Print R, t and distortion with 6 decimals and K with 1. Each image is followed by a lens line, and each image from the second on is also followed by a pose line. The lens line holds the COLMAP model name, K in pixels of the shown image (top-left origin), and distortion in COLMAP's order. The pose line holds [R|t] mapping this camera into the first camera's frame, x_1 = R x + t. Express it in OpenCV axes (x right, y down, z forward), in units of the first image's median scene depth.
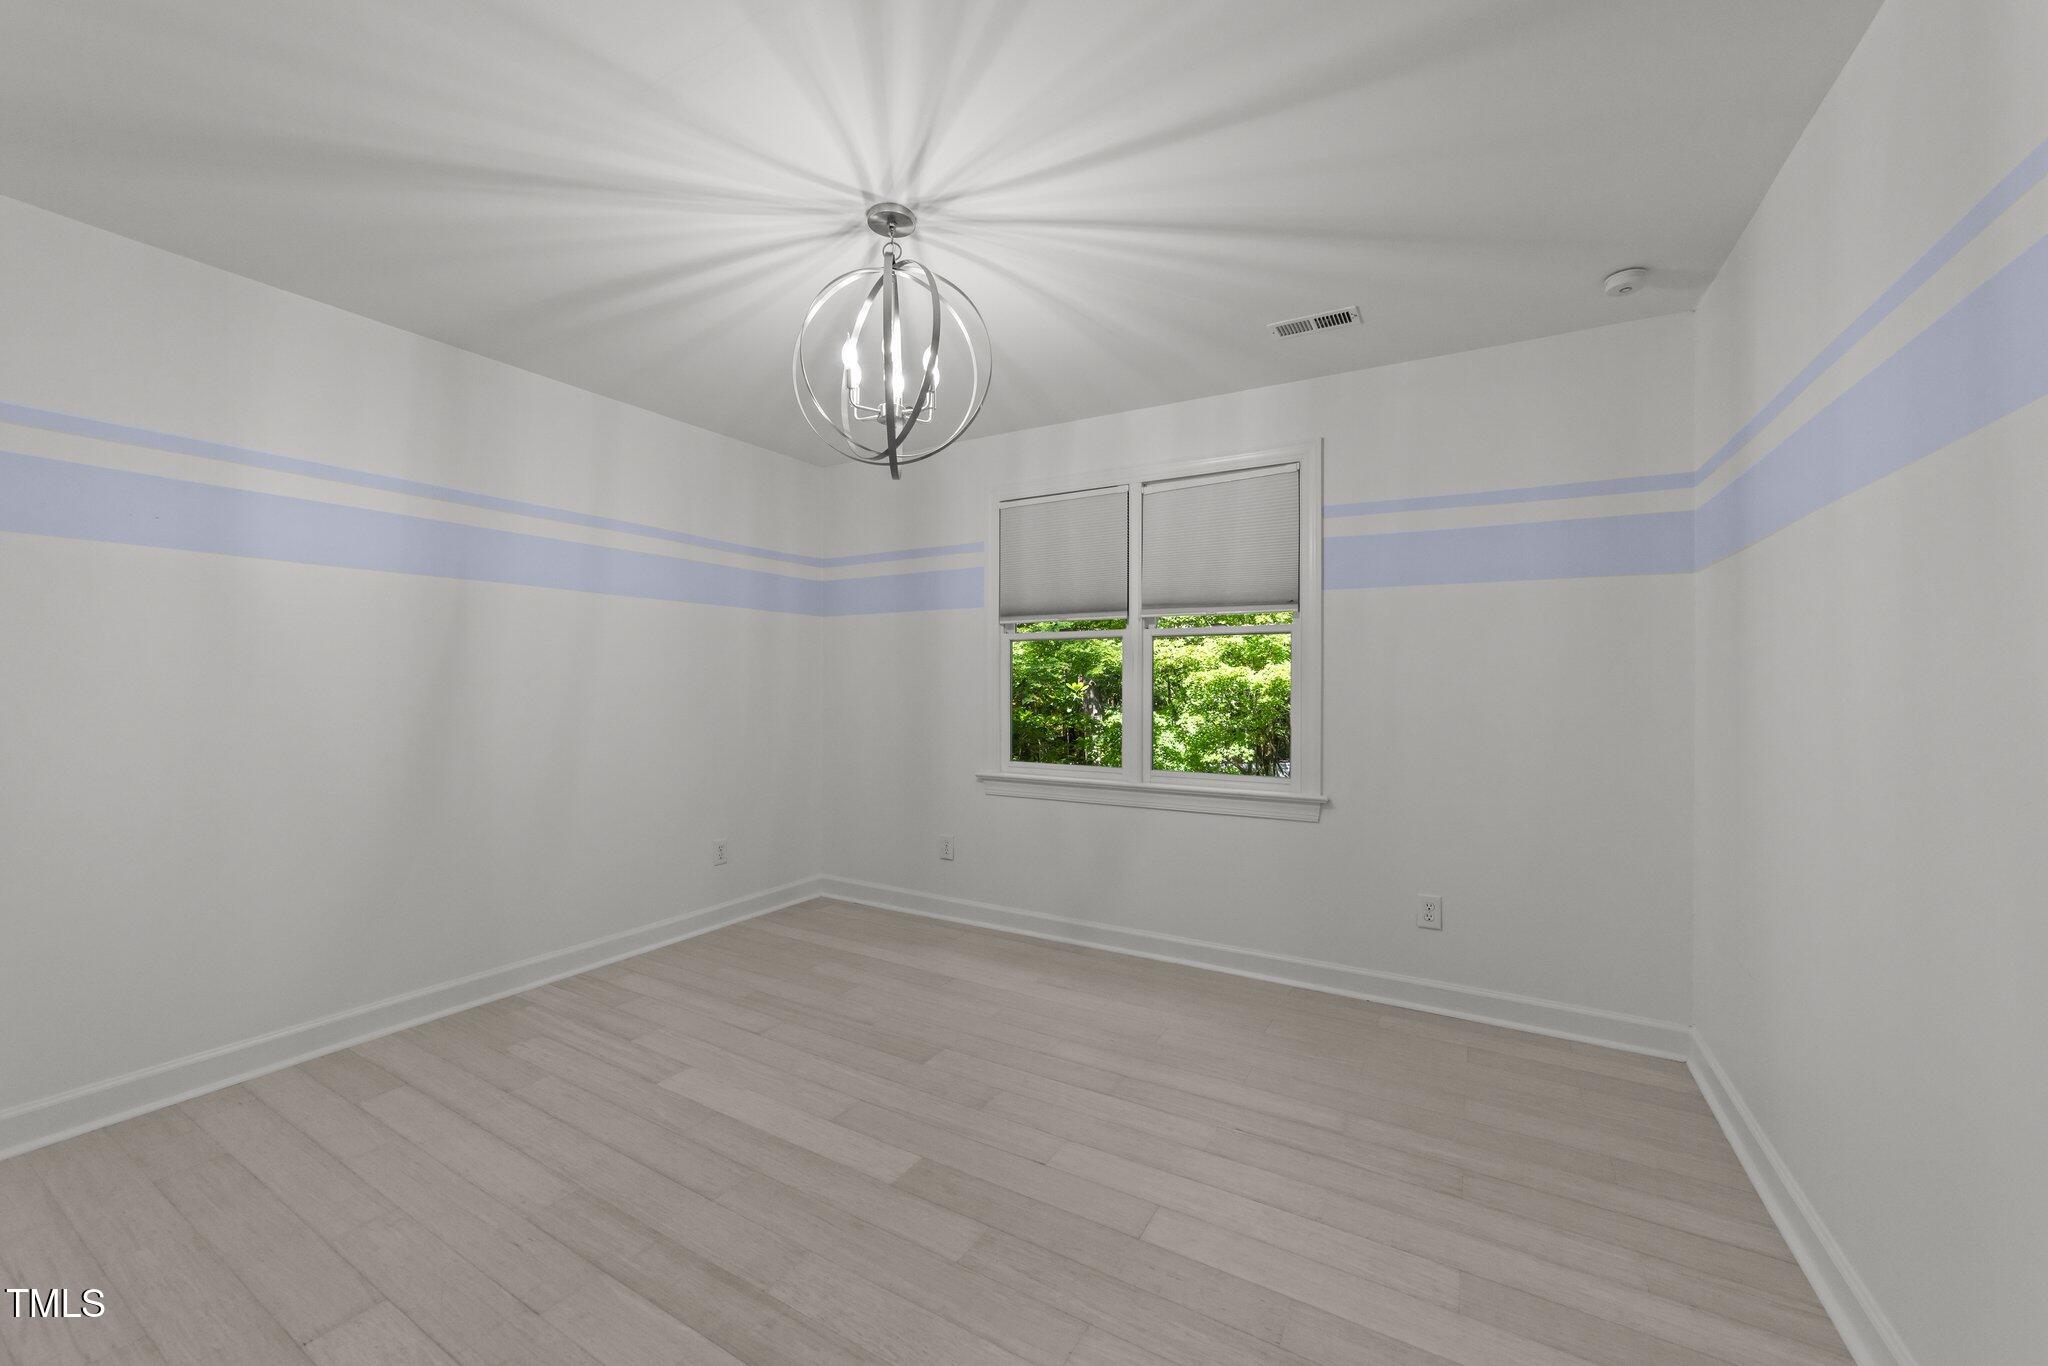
lens RADIAL K [[778.9, 0, 1027.3], [0, 778.9, 687.7], [0, 0, 1]] dist [0.000440, 0.000195]
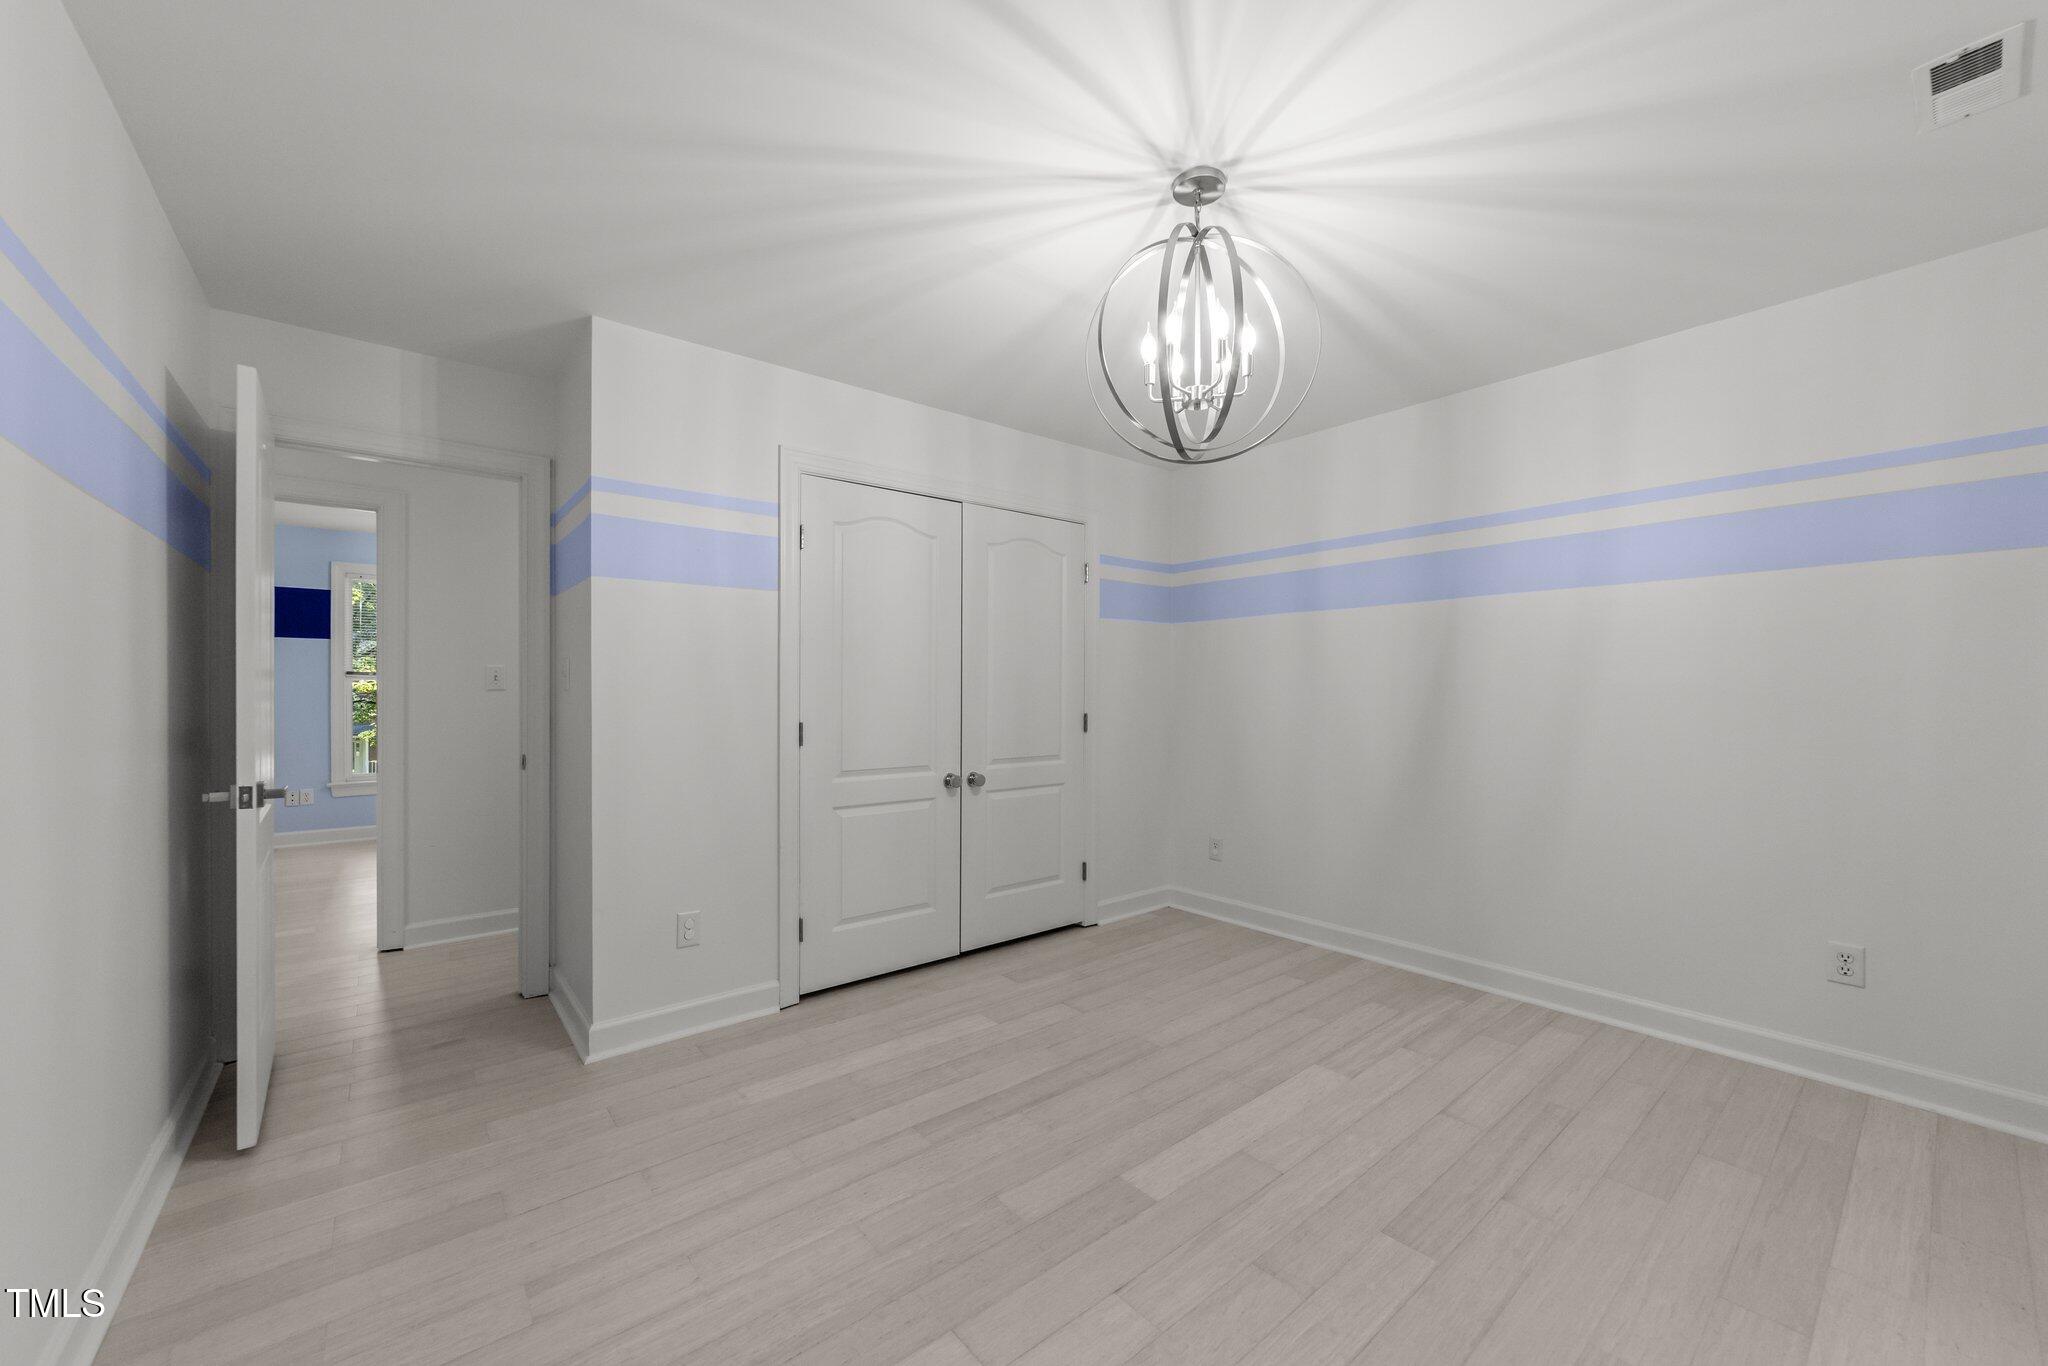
lens RADIAL K [[778.9, 0, 1027.3], [0, 778.9, 687.7], [0, 0, 1]] dist [0.000440, 0.000195]
pose [[-0.333319, -0.009710, -0.942764, 0.611588], [-0.009005, 0.999934, -0.007115, 0.003957], [0.942771, 0.006118, -0.333384, 0.898045]]
